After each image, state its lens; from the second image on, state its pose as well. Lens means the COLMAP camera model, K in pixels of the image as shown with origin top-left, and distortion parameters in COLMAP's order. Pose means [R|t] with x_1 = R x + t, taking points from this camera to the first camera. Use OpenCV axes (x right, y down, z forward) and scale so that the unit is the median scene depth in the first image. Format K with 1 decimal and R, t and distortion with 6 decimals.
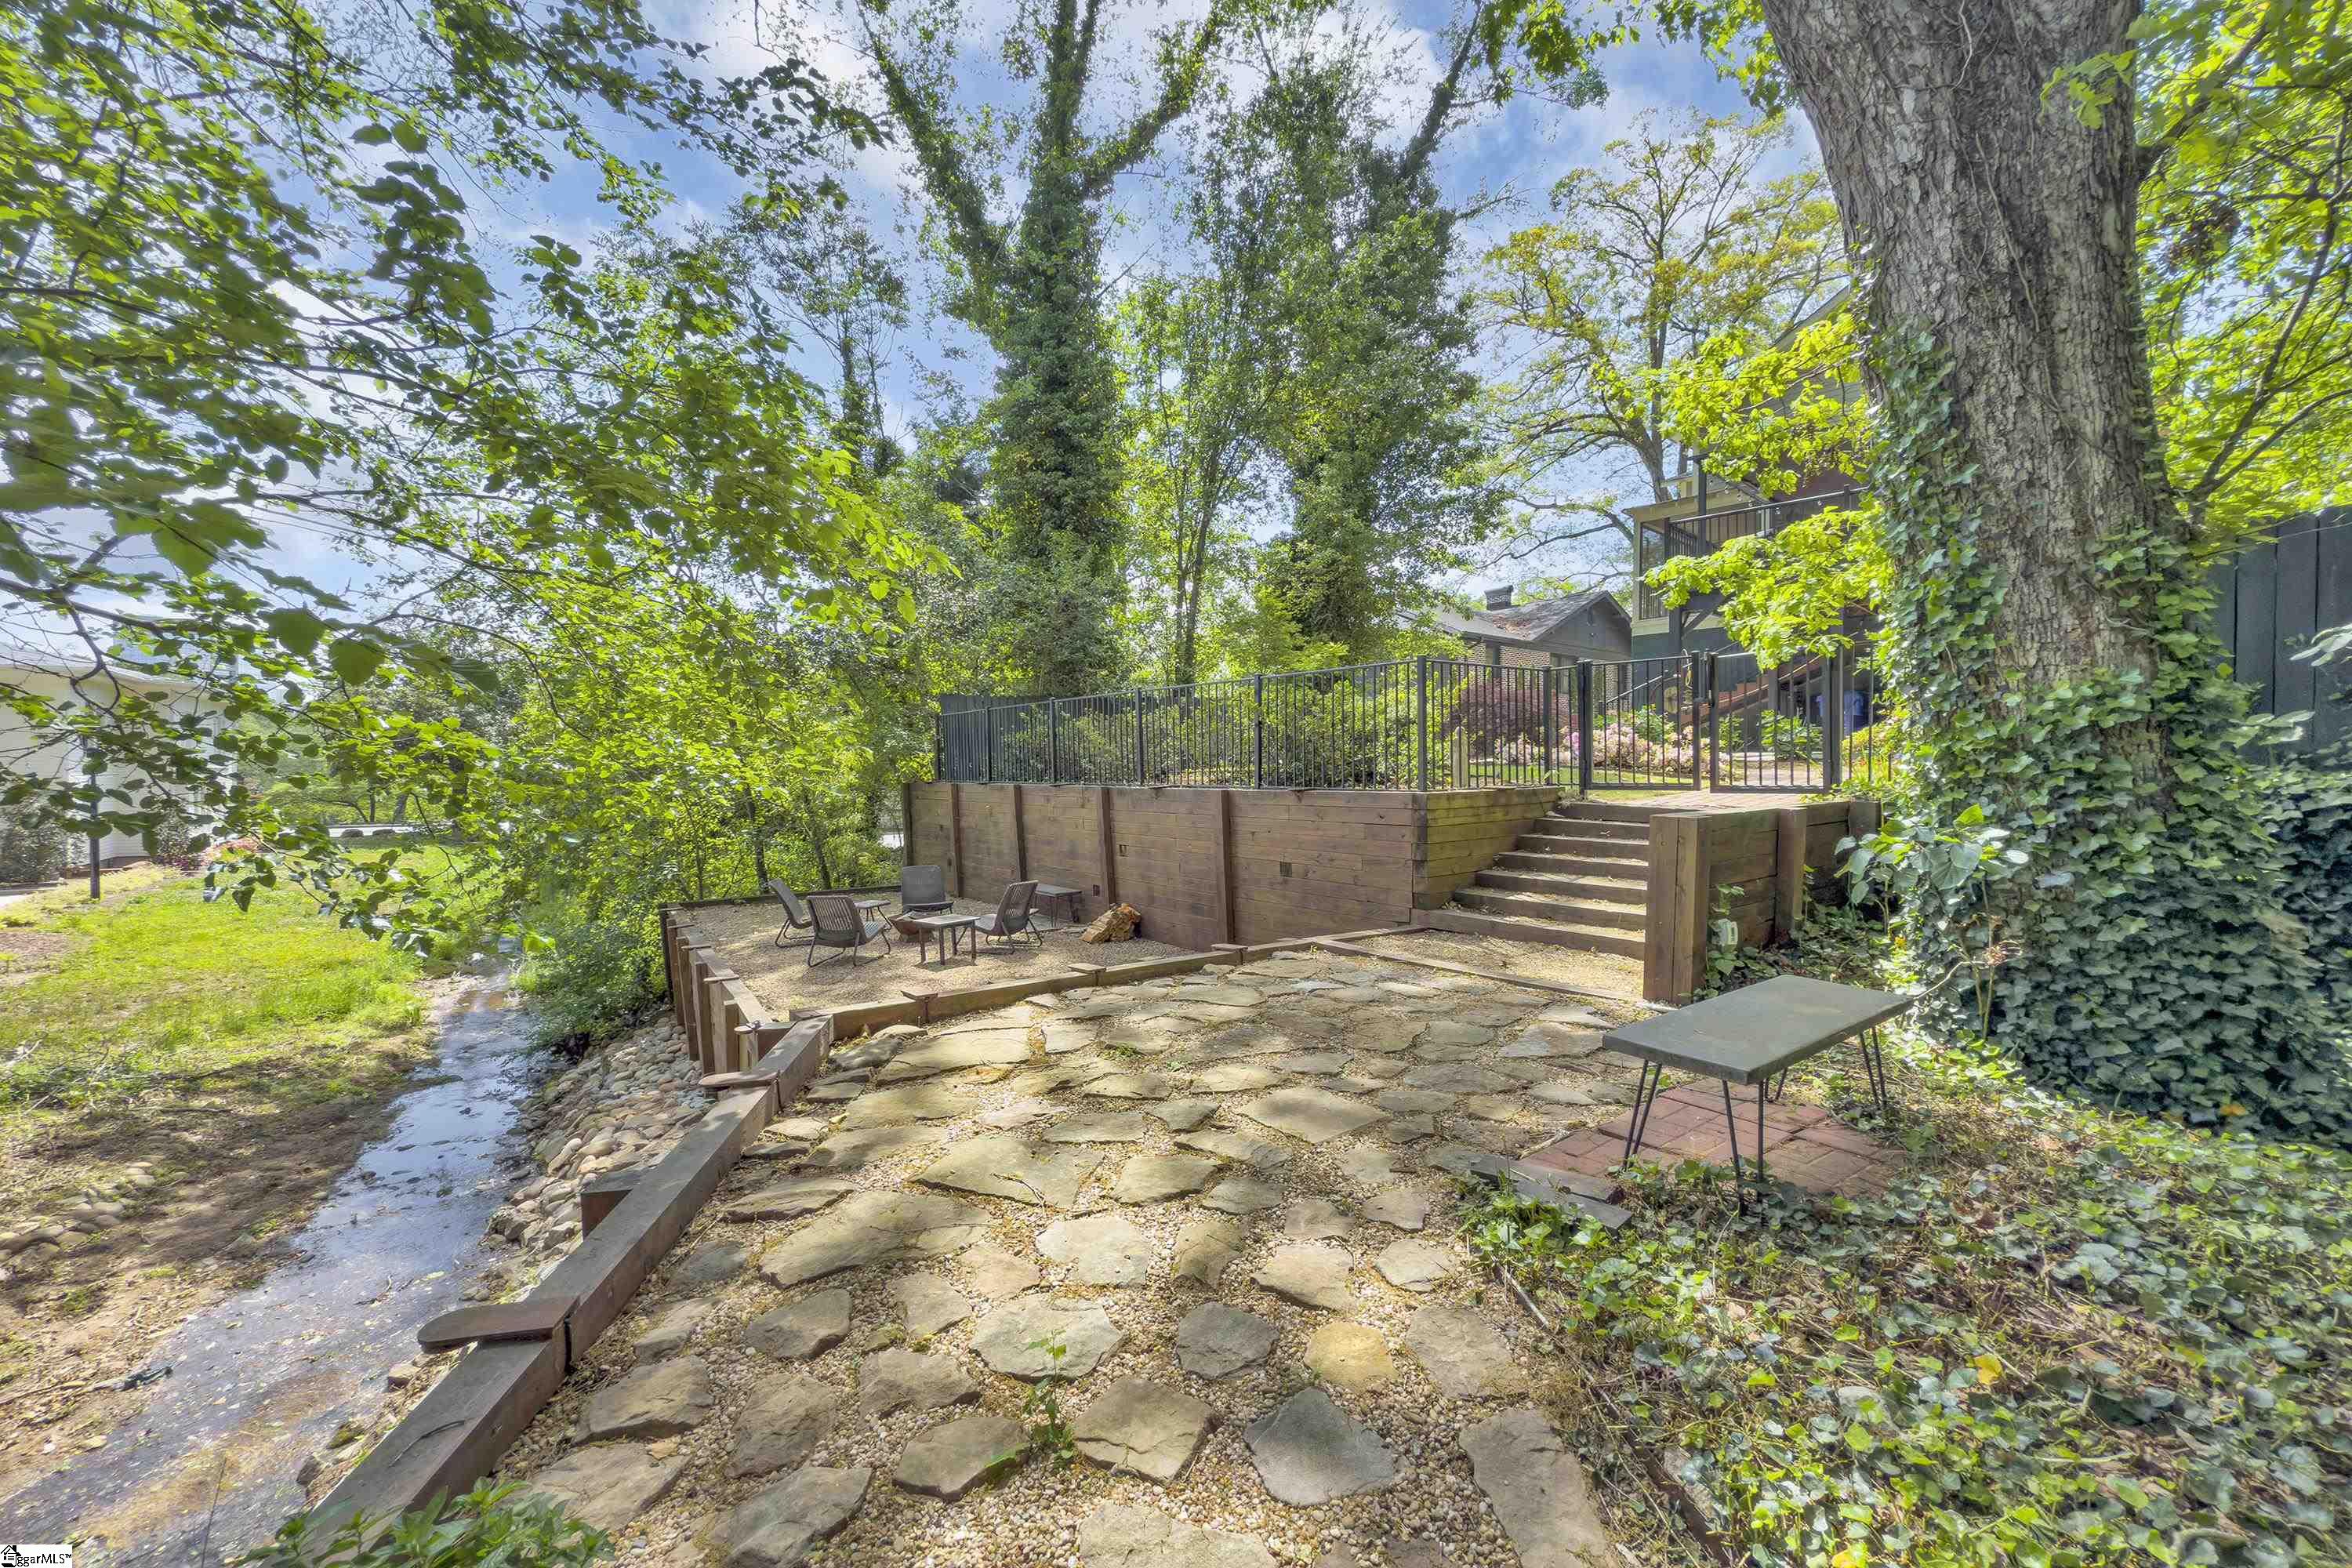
lens RADIAL K [[927.5, 0, 1171.4], [0, 927.5, 777.6], [0, 0, 1]] dist [-0.015065, 0.000032]
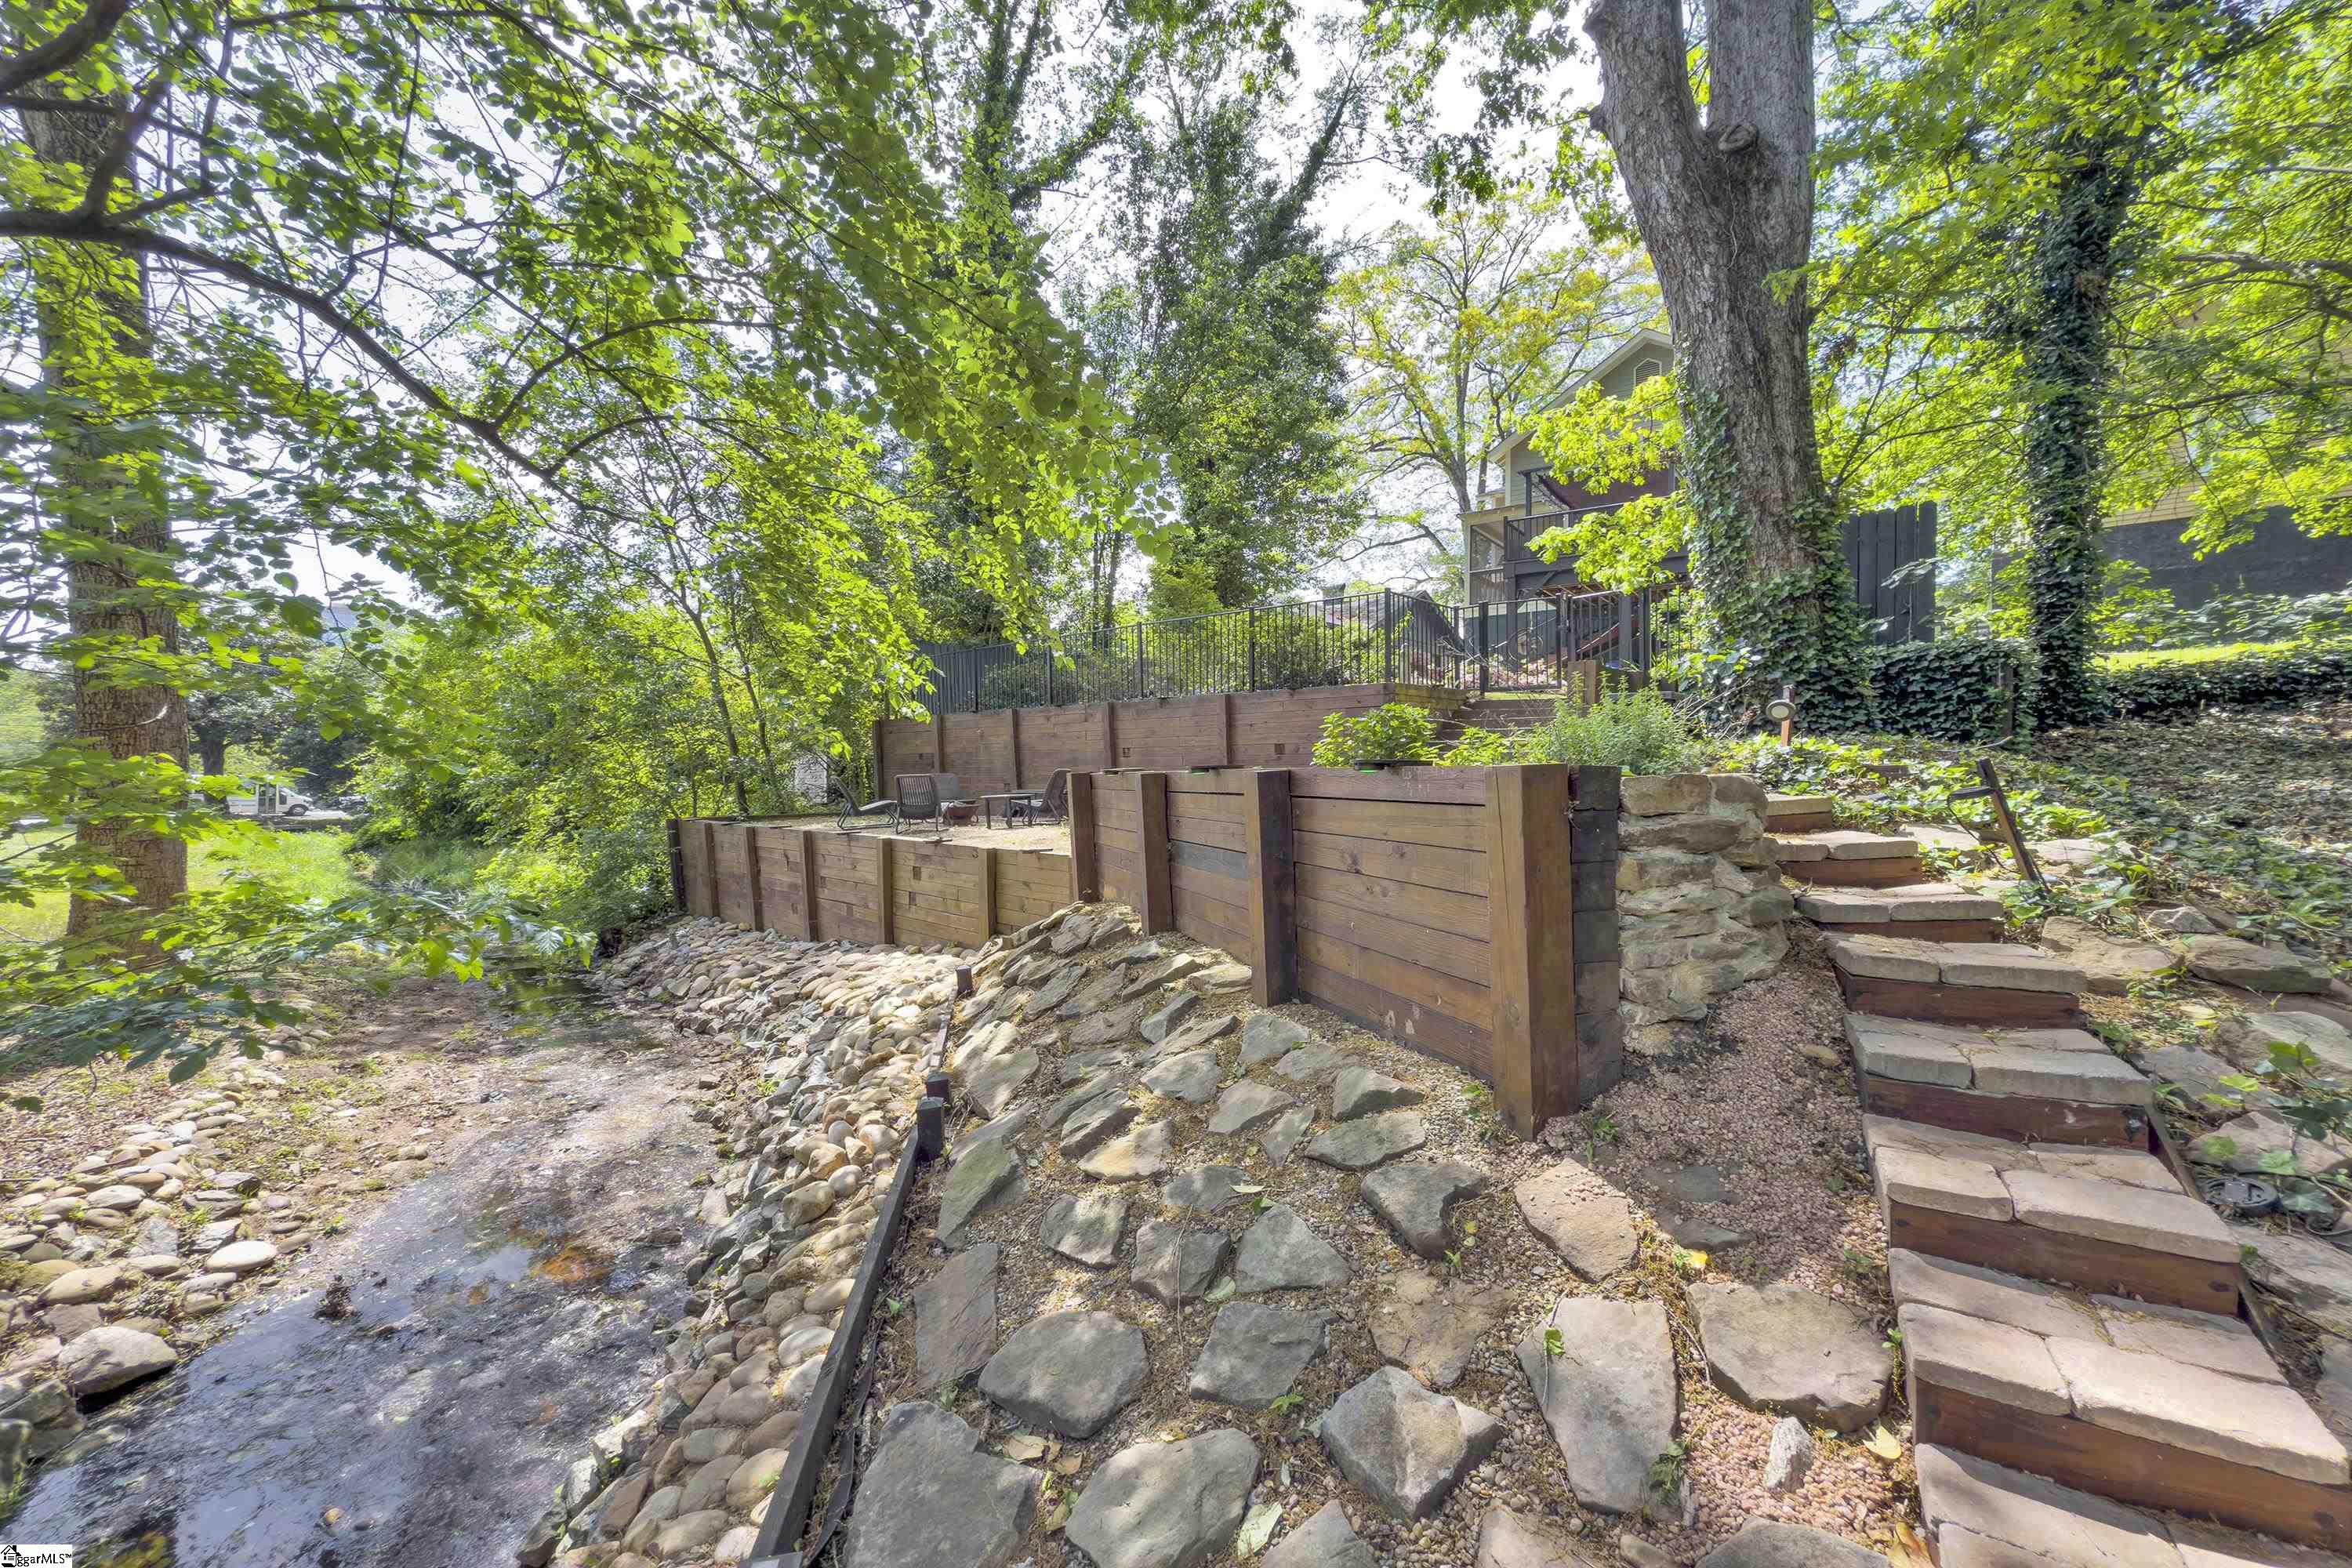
lens RADIAL K [[927.5, 0, 1179.6], [0, 927.5, 780.1], [0, 0, 1]] dist [-0.015065, 0.000032]
pose [[0.977801, -0.003917, 0.209498, -0.136324], [0.004093, 0.999992, -0.000406, 0.064878], [-0.209495, 0.001254, 0.977809, -0.130454]]
